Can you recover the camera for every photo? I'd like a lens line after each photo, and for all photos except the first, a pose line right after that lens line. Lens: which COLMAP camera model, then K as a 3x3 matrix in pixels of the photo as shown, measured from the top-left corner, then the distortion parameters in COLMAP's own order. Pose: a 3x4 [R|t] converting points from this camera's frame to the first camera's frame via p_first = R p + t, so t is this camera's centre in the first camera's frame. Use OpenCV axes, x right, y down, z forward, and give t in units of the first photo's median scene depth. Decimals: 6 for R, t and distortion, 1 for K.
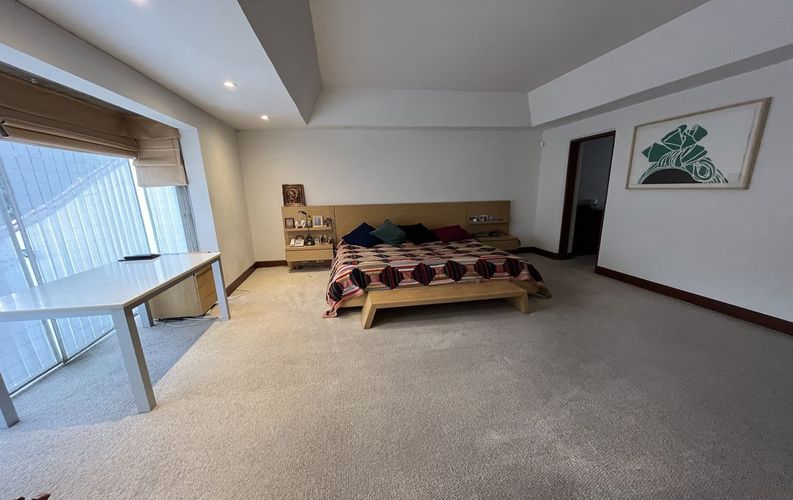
lens RADIAL K [[317.2, 0, 393.7], [0, 317.2, 267.4], [0, 0, 1]] dist [-0.001661, -0.000386]
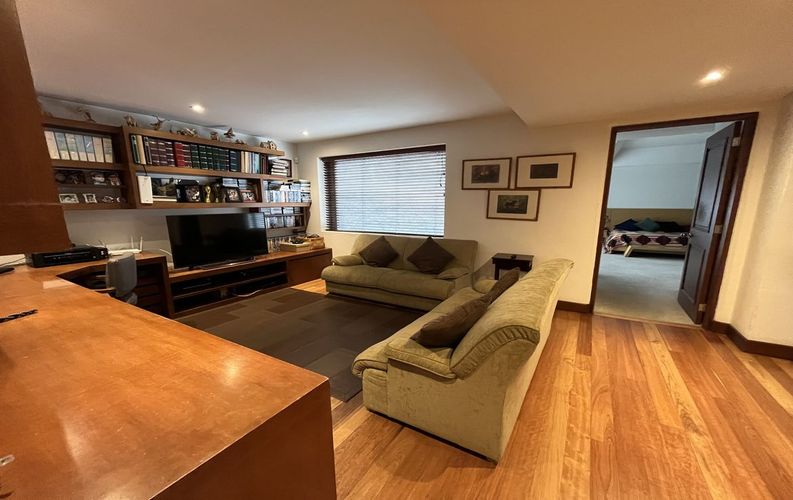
lens RADIAL K [[318.4, 0, 394.8], [0, 318.4, 274.0], [0, 0, 1]] dist [-0.000211, 0.000026]
pose [[0.761938, 0.159027, -0.627823, 0.099259], [-0.165939, 0.984962, 0.048103, 0.436801], [0.626032, 0.067529, 0.776868, -1.739183]]
